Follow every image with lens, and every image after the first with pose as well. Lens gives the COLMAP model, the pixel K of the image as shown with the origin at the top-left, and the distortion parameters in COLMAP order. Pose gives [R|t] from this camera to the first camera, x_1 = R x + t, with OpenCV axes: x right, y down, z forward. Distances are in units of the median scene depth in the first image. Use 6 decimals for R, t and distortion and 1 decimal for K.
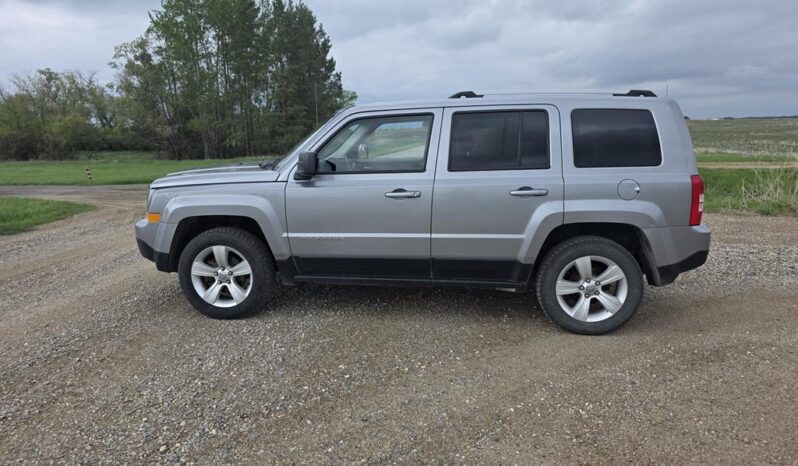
lens RADIAL K [[542.8, 0, 405.2], [0, 542.8, 232.7], [0, 0, 1]] dist [0.053016, -0.034022]
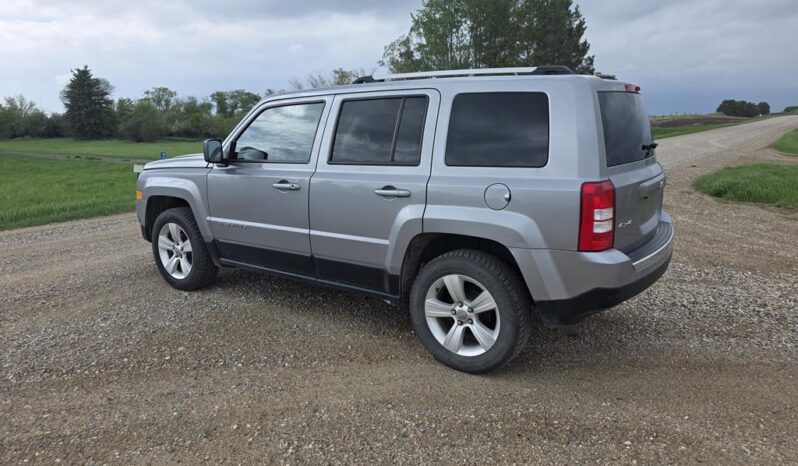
lens RADIAL K [[542.8, 0, 398.3], [0, 542.8, 235.2], [0, 0, 1]] dist [0.053016, -0.034022]
pose [[0.879785, 0.097322, -0.465303, 0.603398], [-0.086194, 0.995253, 0.045191, -0.043157], [0.467492, 0.000348, 0.883997, 0.230670]]
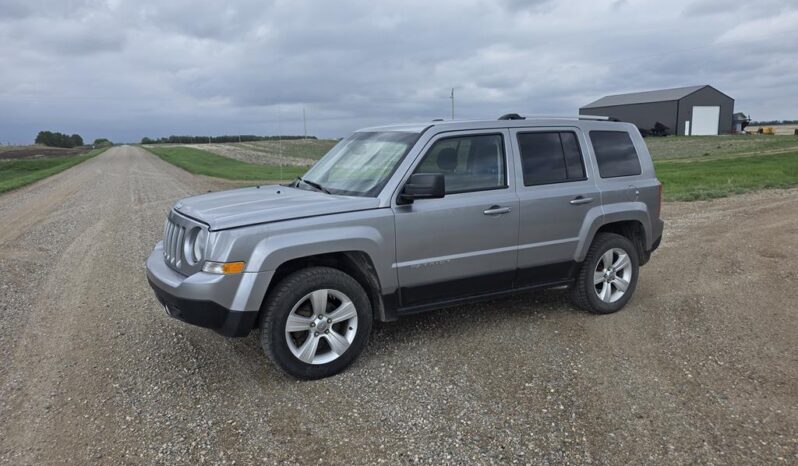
lens RADIAL K [[542.8, 0, 404.6], [0, 542.8, 231.1], [0, 0, 1]] dist [0.053016, -0.034022]
pose [[0.808581, -0.097191, 0.580302, -0.723457], [0.117414, 0.993079, 0.002721, -0.053342], [-0.576550, 0.065936, 0.814397, 0.250475]]
